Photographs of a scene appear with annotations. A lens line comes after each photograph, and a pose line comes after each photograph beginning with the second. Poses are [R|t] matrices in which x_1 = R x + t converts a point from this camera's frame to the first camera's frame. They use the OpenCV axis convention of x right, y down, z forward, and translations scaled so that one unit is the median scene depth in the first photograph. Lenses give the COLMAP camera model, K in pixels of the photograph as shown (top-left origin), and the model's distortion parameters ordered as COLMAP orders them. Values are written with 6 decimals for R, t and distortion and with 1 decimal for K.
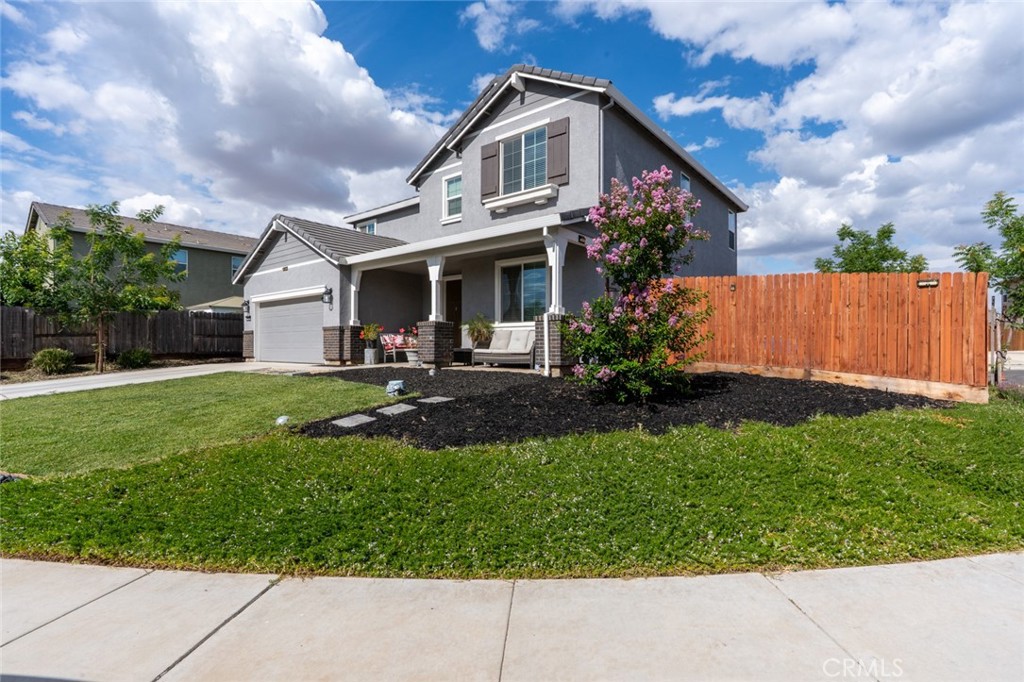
lens RADIAL K [[472.6, 0, 514.0], [0, 472.6, 342.9], [0, 0, 1]] dist [-0.000381, -0.000068]
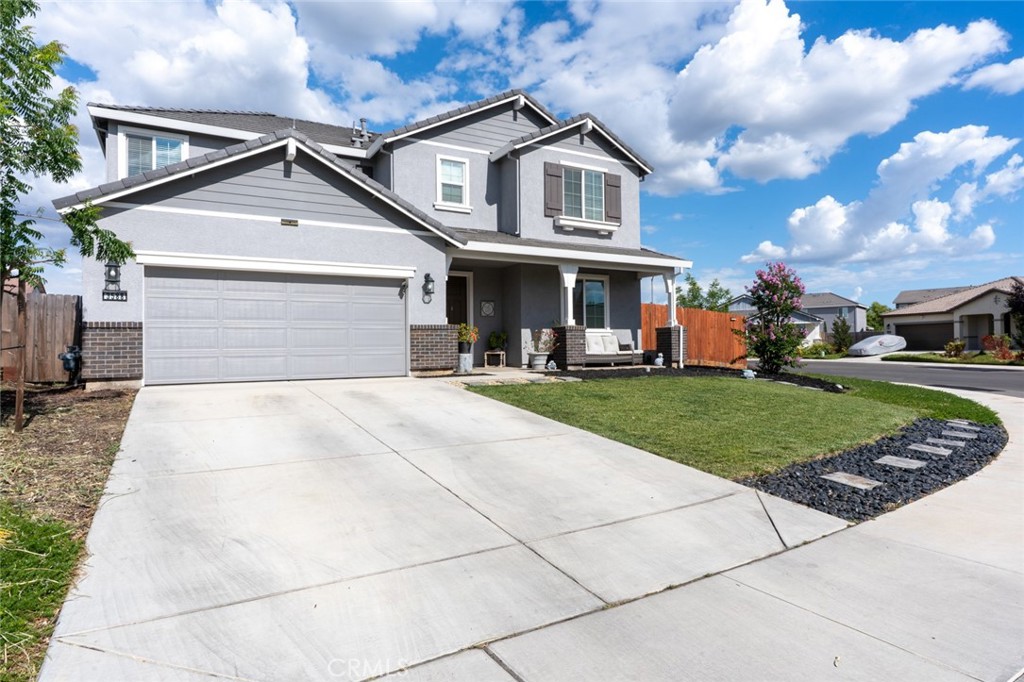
lens RADIAL K [[617.5, 0, 512.5], [0, 617.5, 342.3], [0, 0, 1]] dist [0.000793, -0.000008]
pose [[0.357108, 0.008499, 0.934025, -1.448418], [0.004644, 0.999930, -0.010875, 0.005031], [-0.934052, 0.008221, 0.357043, 0.603207]]
